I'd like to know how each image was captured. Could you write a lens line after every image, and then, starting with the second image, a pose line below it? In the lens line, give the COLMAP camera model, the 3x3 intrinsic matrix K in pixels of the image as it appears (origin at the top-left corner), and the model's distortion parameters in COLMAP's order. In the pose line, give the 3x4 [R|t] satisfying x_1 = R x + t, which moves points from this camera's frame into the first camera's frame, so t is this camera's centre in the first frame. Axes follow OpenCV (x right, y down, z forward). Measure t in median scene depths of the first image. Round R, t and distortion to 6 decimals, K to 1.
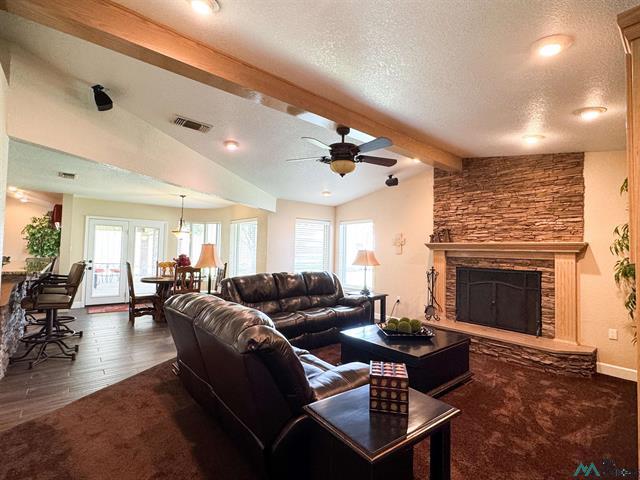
lens RADIAL K [[295.9, 0, 320.0], [0, 295.9, 239.4], [0, 0, 1]] dist [0.000698, -0.000030]
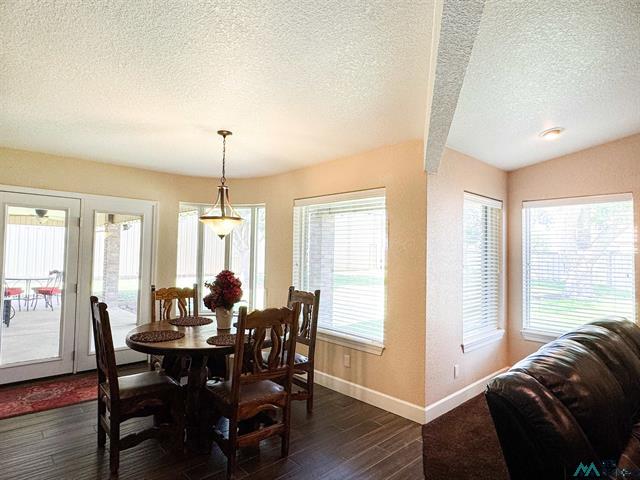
lens RADIAL K [[365.3, 0, 320.4], [0, 365.3, 241.2], [0, 0, 1]] dist [-0.002539, 0.000527]
pose [[0.998241, -0.001528, 0.059260, -0.301078], [0.001257, 0.999989, 0.004608, 0.002638], [-0.059267, -0.004525, 0.998232, 0.401149]]
